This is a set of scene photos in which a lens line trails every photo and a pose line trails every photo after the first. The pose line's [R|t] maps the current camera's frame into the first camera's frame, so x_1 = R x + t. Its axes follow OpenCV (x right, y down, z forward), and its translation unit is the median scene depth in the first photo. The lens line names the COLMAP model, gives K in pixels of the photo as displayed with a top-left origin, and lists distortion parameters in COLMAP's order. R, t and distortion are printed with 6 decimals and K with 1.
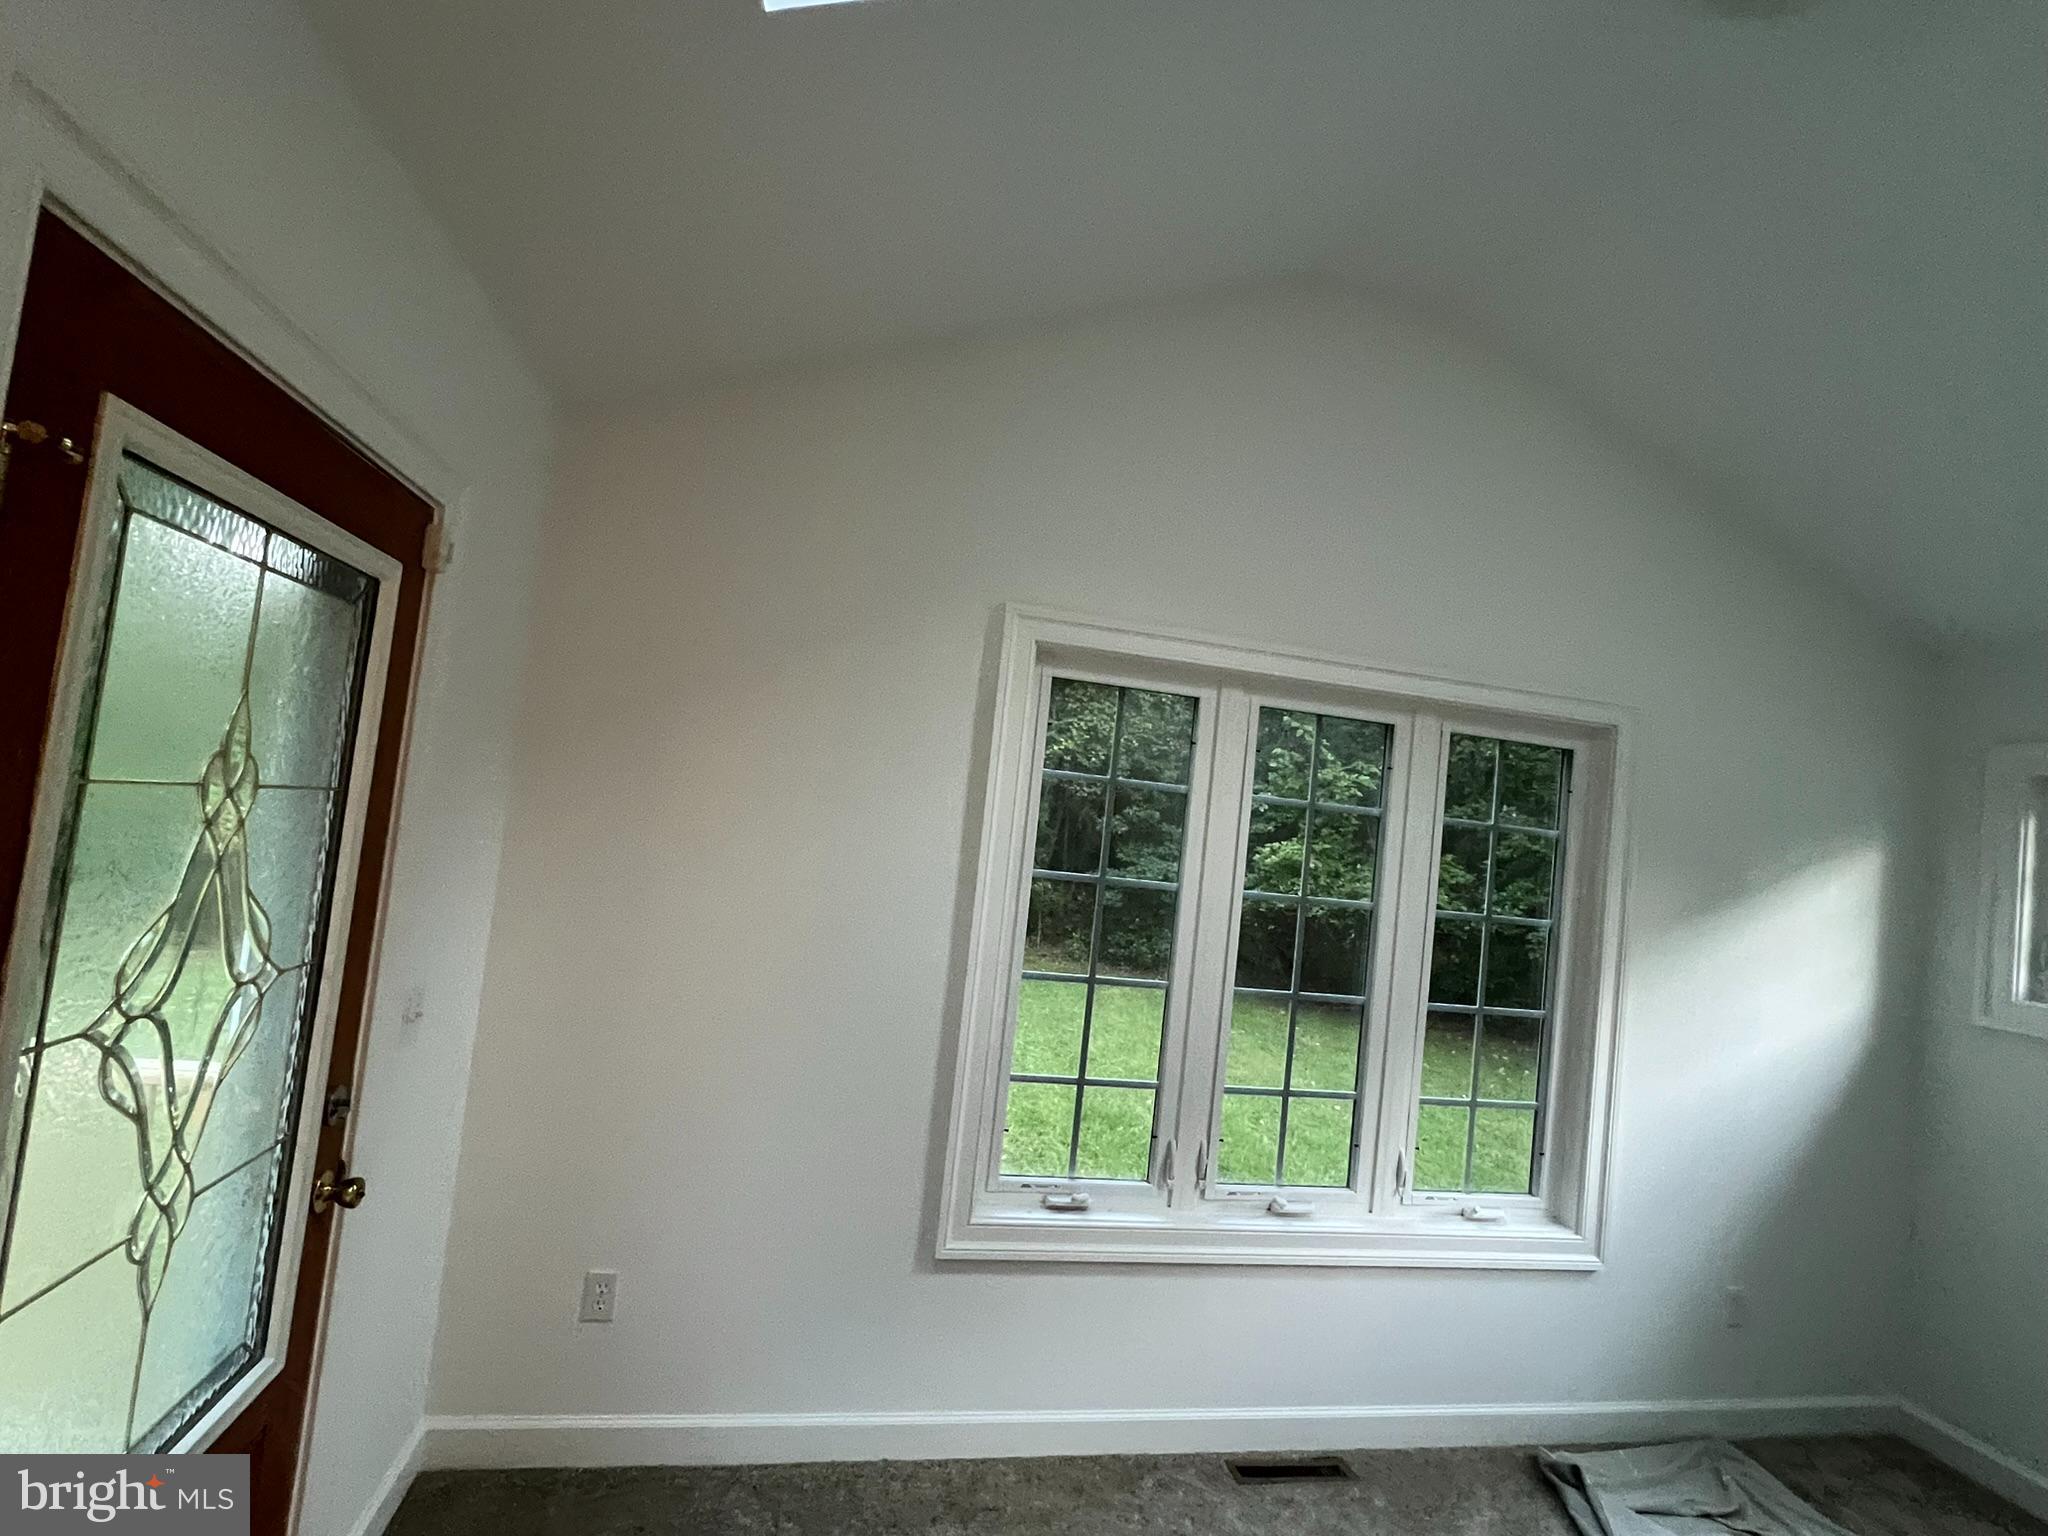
lens RADIAL K [[815.5, 0, 1025.0], [0, 815.5, 795.4], [0, 0, 1]] dist [0.010960, 0.000045]
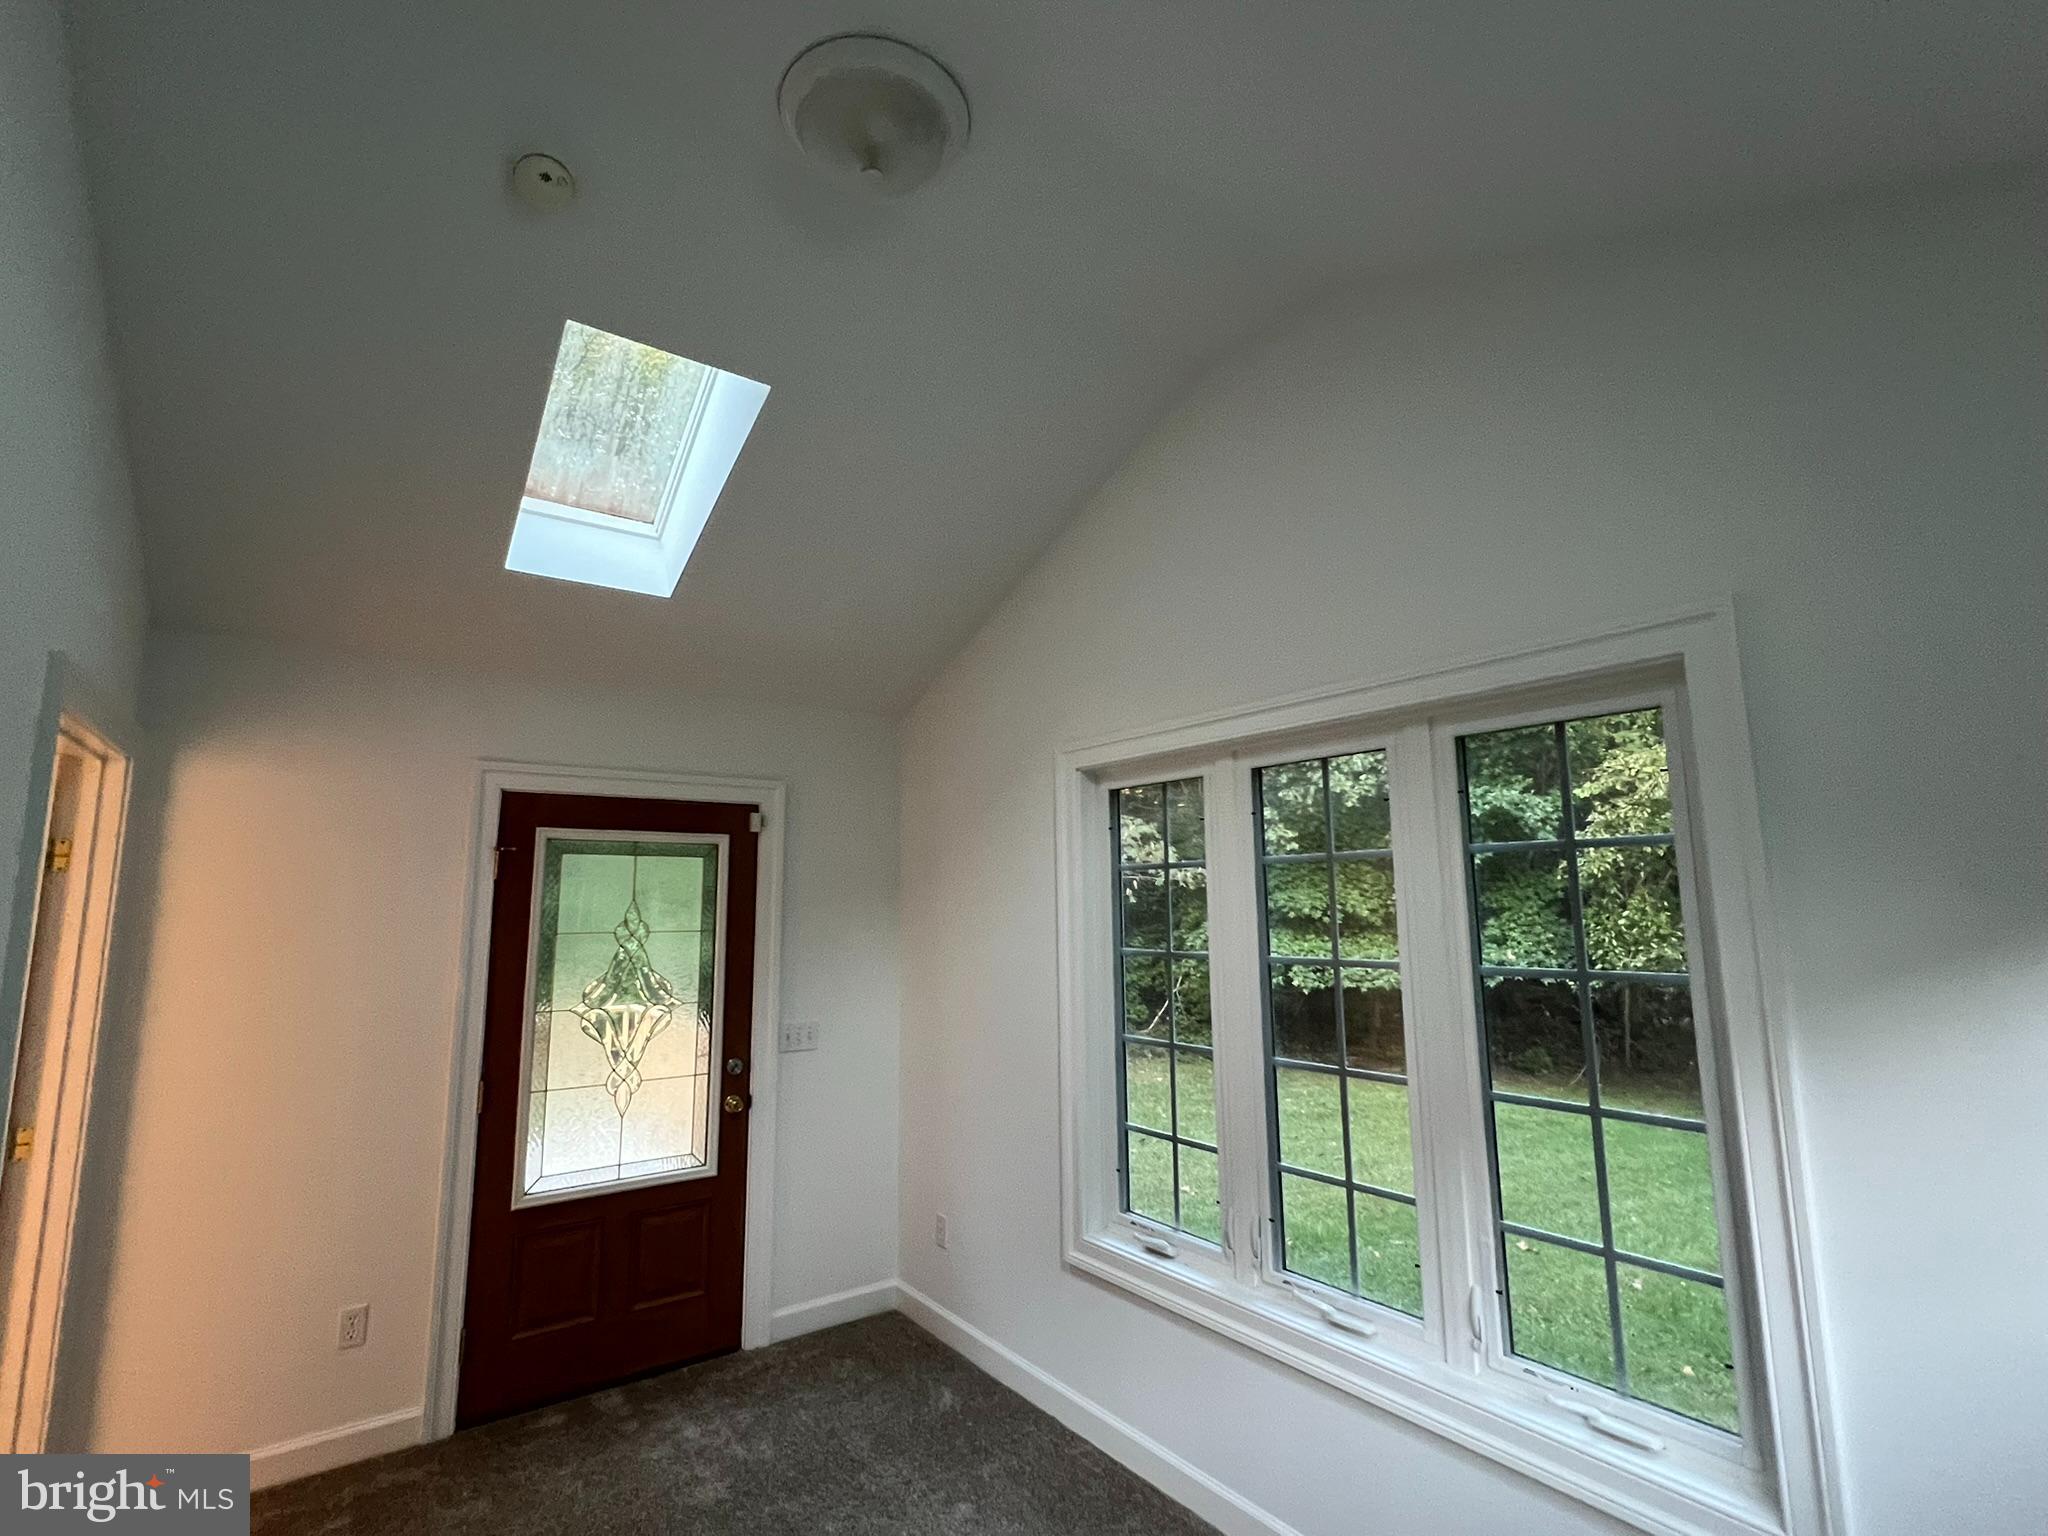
lens RADIAL K [[939.9, 0, 1024.0], [0, 939.9, 768.0], [0, 0, 1]] dist [0.003137, 0.000378]
pose [[0.459216, -0.234079, -0.856929, 1.215535], [0.075580, 0.971455, -0.224861, 0.137704], [0.885104, 0.038493, 0.463799, 0.220144]]
